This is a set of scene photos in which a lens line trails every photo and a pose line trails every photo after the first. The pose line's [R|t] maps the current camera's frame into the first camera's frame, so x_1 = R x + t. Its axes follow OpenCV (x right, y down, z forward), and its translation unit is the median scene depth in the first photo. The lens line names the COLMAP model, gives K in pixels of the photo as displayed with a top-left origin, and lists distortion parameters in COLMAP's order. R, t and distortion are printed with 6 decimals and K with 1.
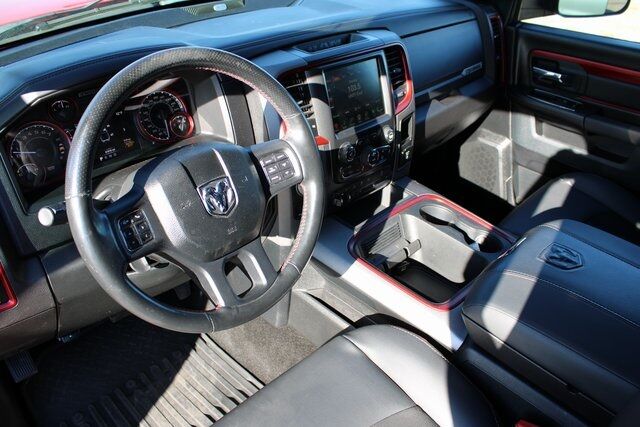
lens RADIAL K [[540.9, 0, 320.0], [0, 540.9, 213.5], [0, 0, 1]] dist [-0.166297, 0.140290]
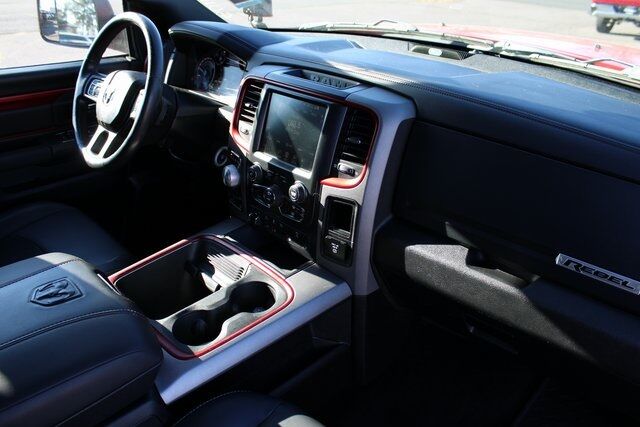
lens RADIAL K [[540.9, 0, 320.0], [0, 540.9, 213.5], [0, 0, 1]] dist [-0.166297, 0.140290]
pose [[-0.022976, 0.428868, -0.903075, 0.929155], [-0.551736, 0.747854, 0.369191, -0.463986], [0.833702, 0.506741, 0.219440, 0.862461]]
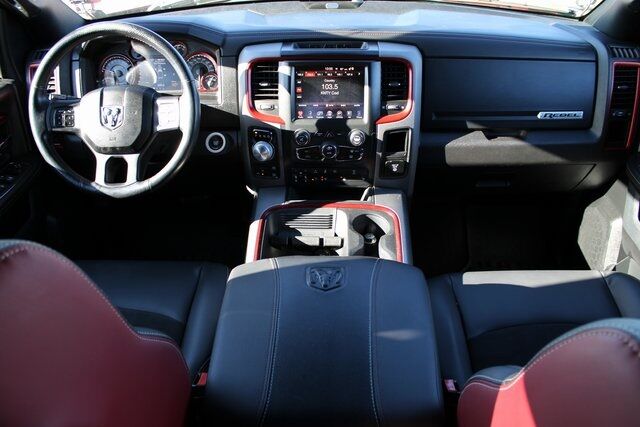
lens RADIAL K [[540.9, 0, 320.0], [0, 540.9, 213.5], [0, 0, 1]] dist [-0.166297, 0.140290]
pose [[0.670165, 0.376964, -0.639357, 0.835455], [-0.367752, 0.916894, 0.155127, -0.148663], [0.644700, 0.131164, 0.753099, 0.152780]]
